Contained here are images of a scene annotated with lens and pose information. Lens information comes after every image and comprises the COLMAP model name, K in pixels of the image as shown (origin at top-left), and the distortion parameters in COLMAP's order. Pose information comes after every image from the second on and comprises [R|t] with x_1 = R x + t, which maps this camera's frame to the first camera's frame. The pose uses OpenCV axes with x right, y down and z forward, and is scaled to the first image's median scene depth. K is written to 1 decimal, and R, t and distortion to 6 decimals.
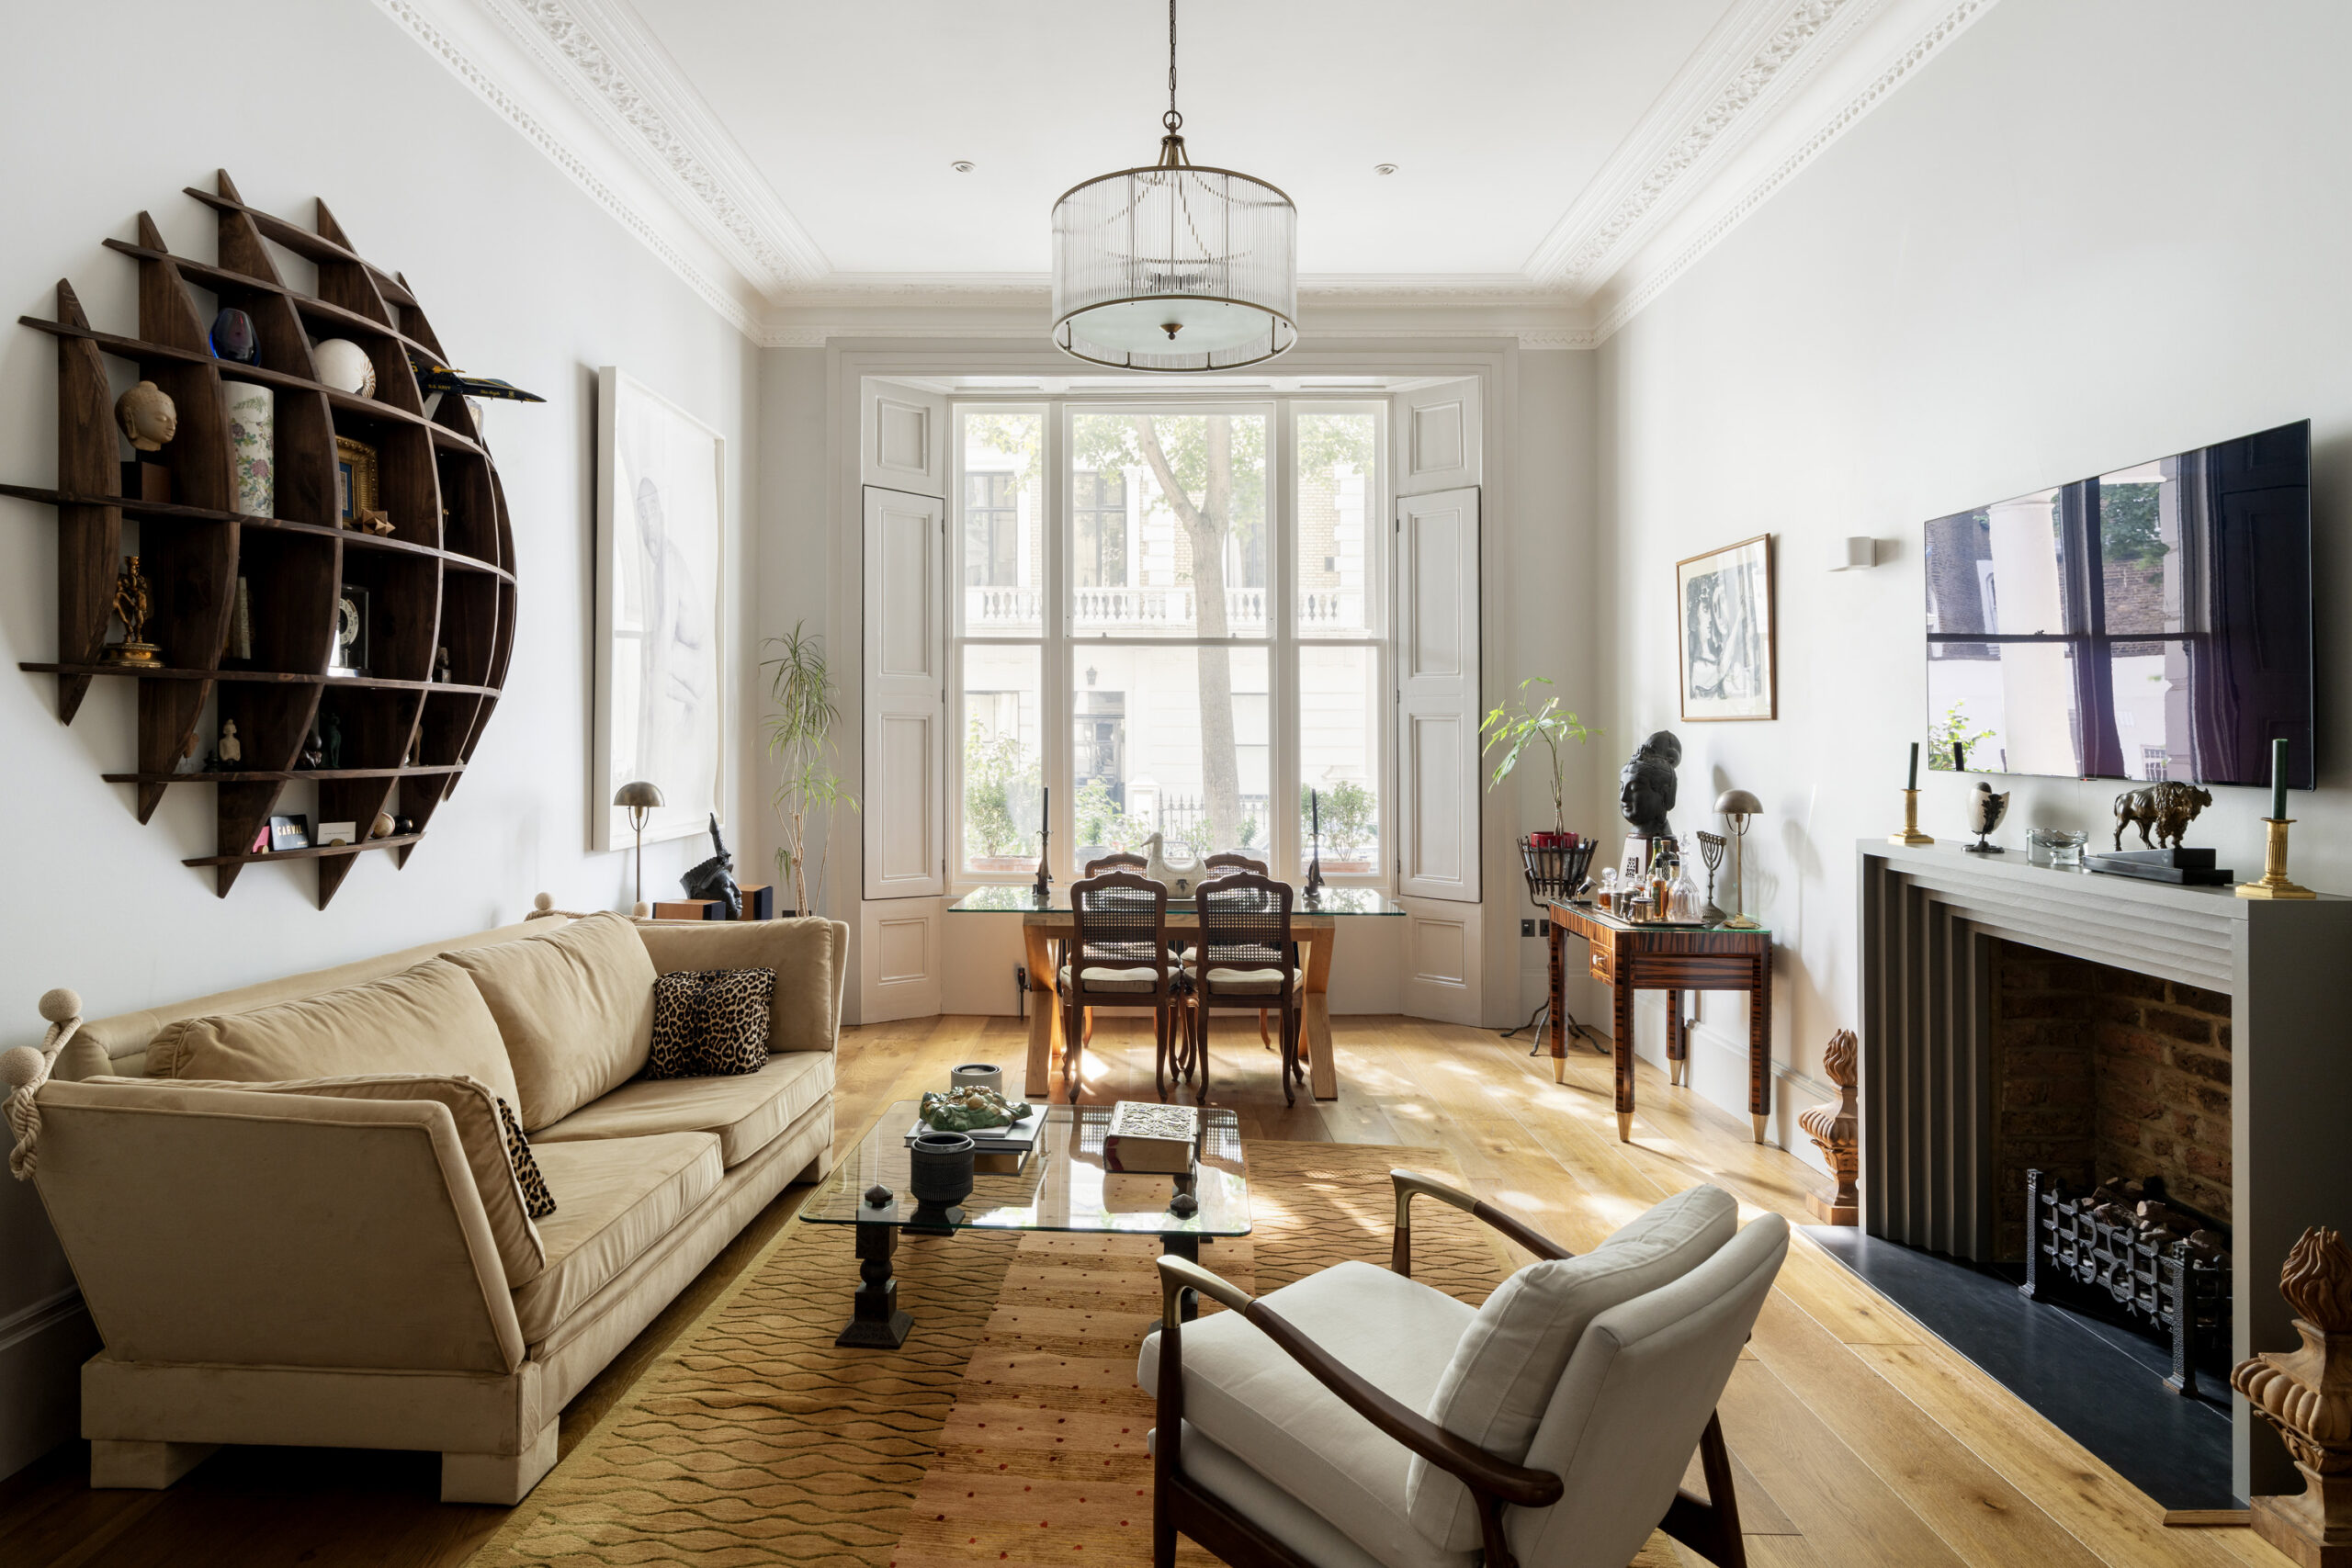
lens RADIAL K [[1357.1, 0, 1175.1], [0, 1357.1, 783.2], [0, 0, 1]] dist [0.025773, -0.001261]
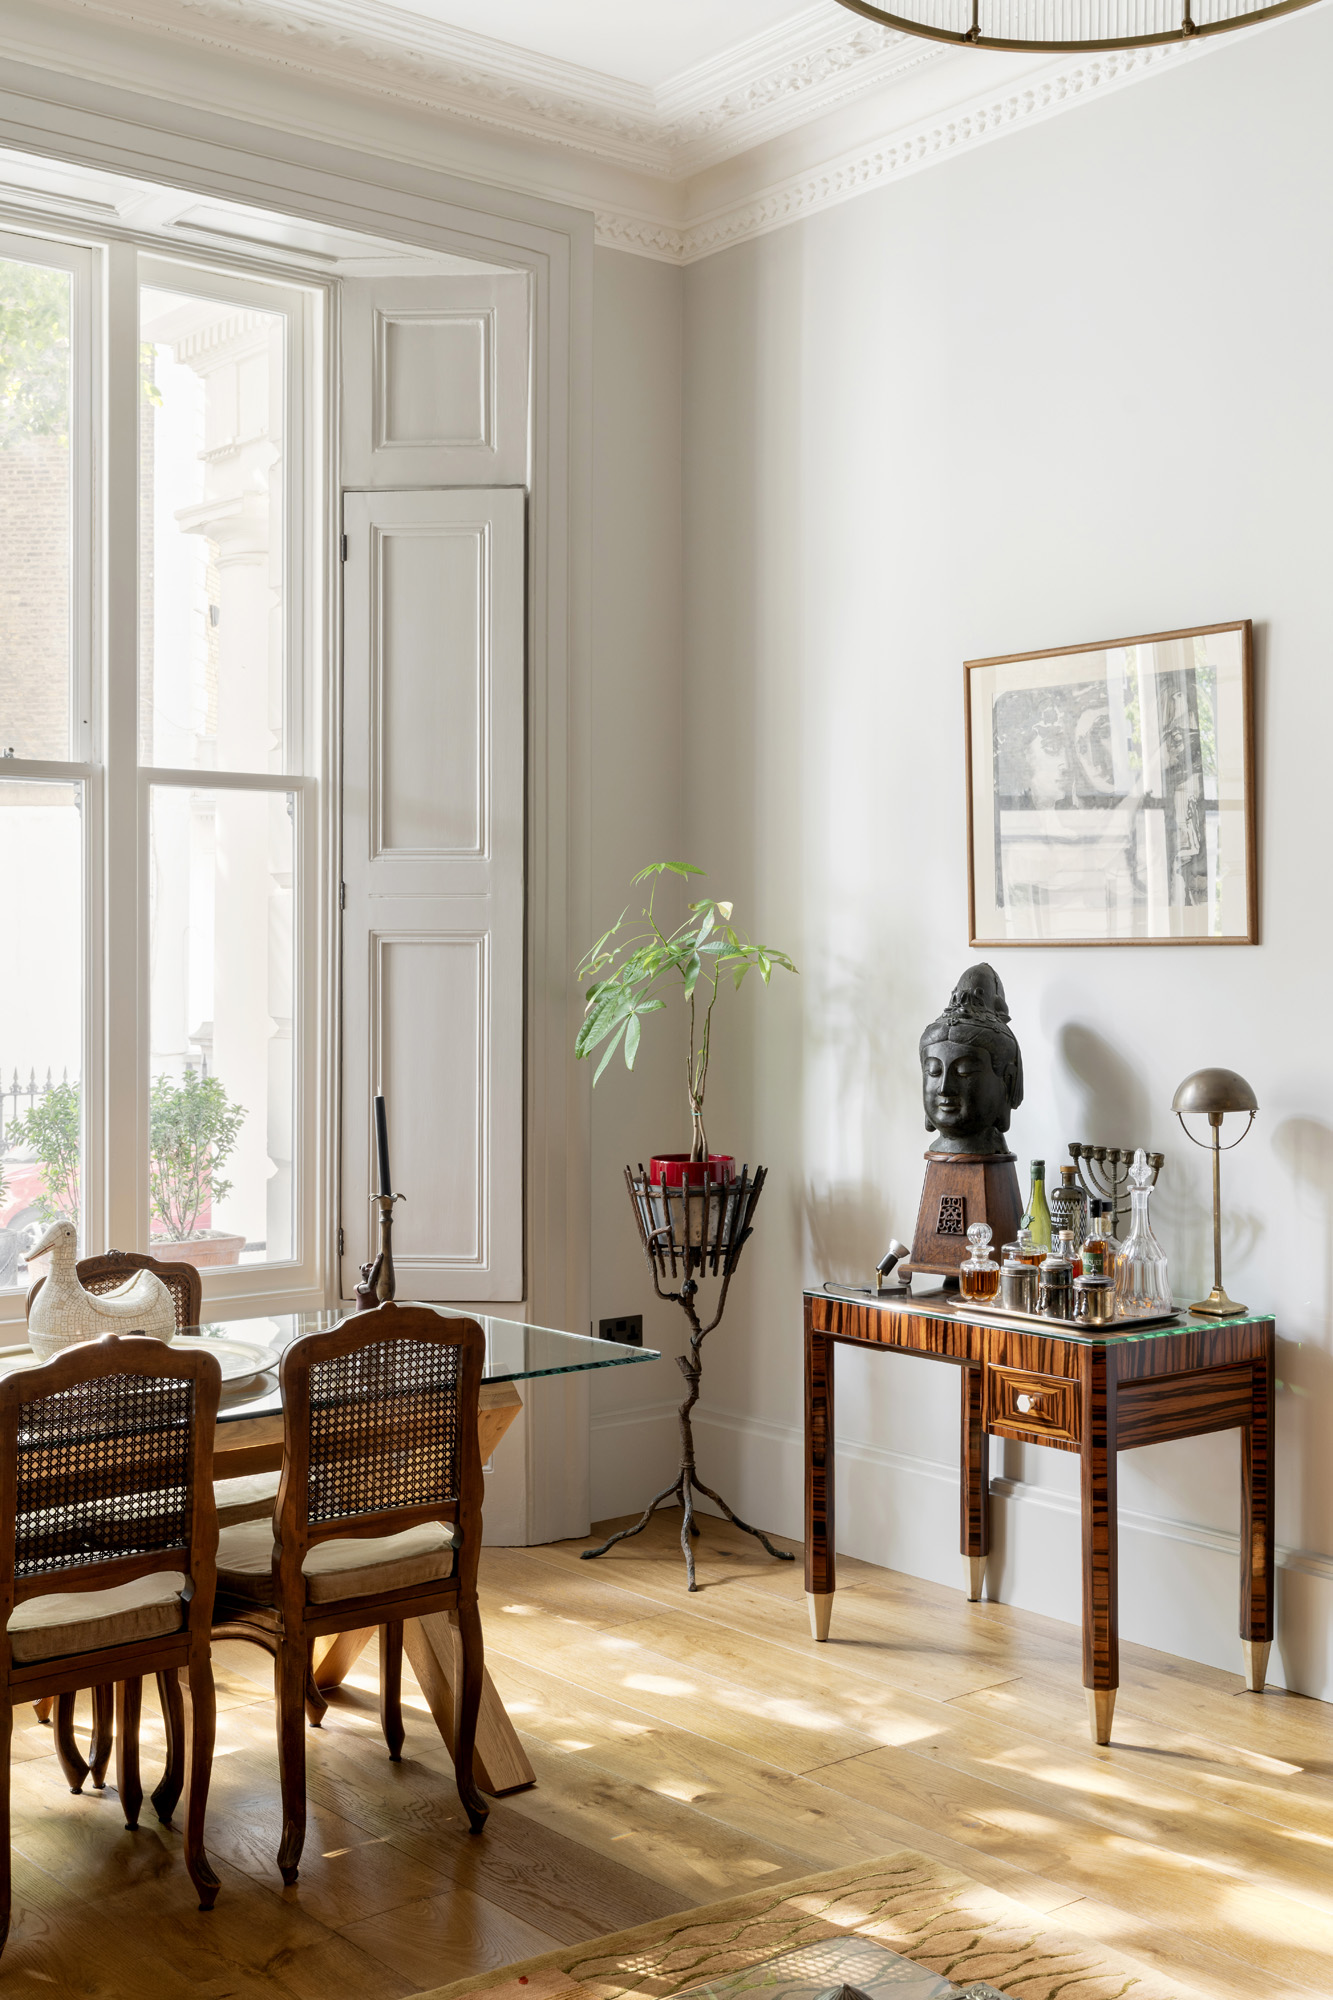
lens RADIAL K [[2190.7, 0, 654.8], [0, 2190.7, 978.4], [0, 0, 1]] dist [0.028881, 0.000000]
pose [[0.782140, -0.011667, 0.622994, -0.257234], [0.028942, 0.999426, -0.017618, -0.018168], [-0.622431, 0.031811, 0.782028, 0.334446]]
